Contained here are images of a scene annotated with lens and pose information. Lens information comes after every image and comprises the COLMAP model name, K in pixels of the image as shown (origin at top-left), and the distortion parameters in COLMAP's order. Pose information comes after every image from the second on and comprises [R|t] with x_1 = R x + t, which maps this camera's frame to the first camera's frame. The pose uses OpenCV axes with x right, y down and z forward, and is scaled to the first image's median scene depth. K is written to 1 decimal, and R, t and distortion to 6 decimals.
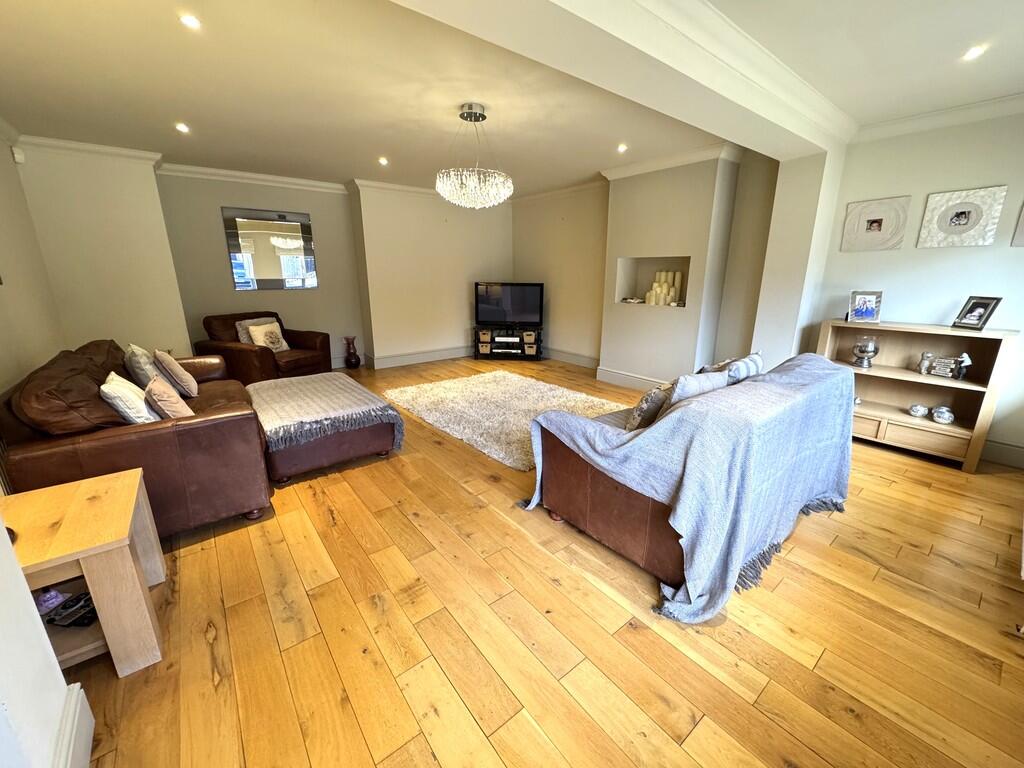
lens RADIAL K [[407.0, 0, 512.3], [0, 407.0, 383.5], [0, 0, 1]] dist [0.000956, -0.000923]
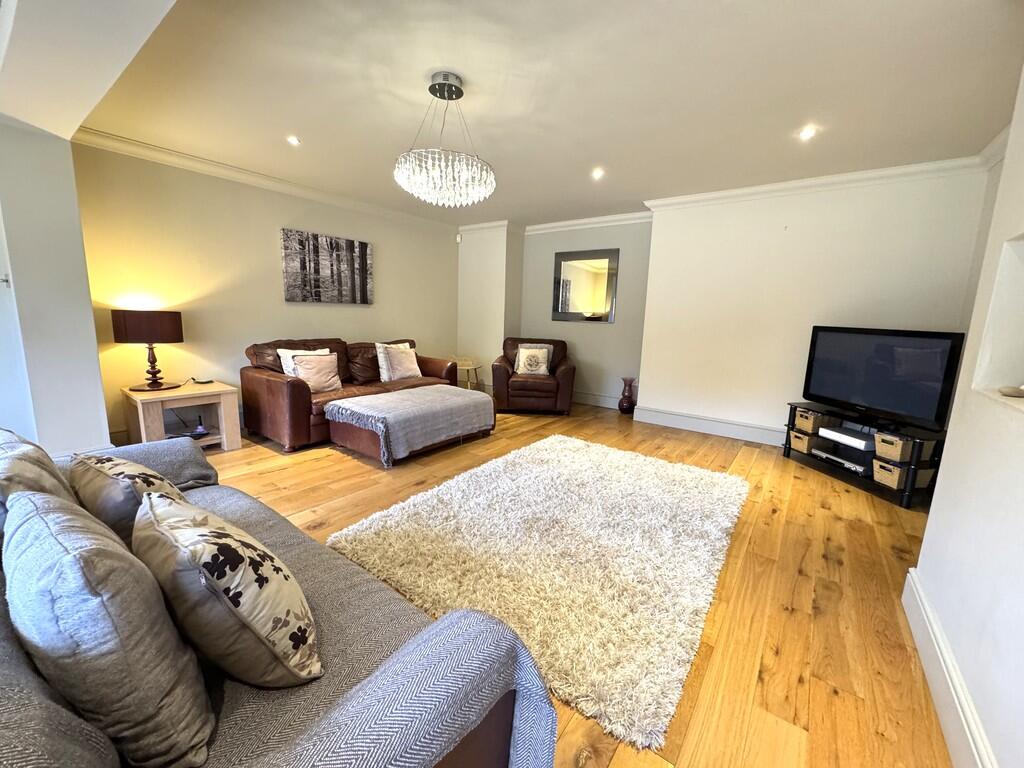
lens RADIAL K [[407.0, 0, 512.2], [0, 407.0, 384.0], [0, 0, 1]] dist [0.000956, -0.000923]
pose [[0.260089, 0.169299, -0.950627, 0.415482], [-0.286967, 0.953579, 0.091311, -0.120363], [0.921956, 0.249050, 0.296598, 0.547325]]
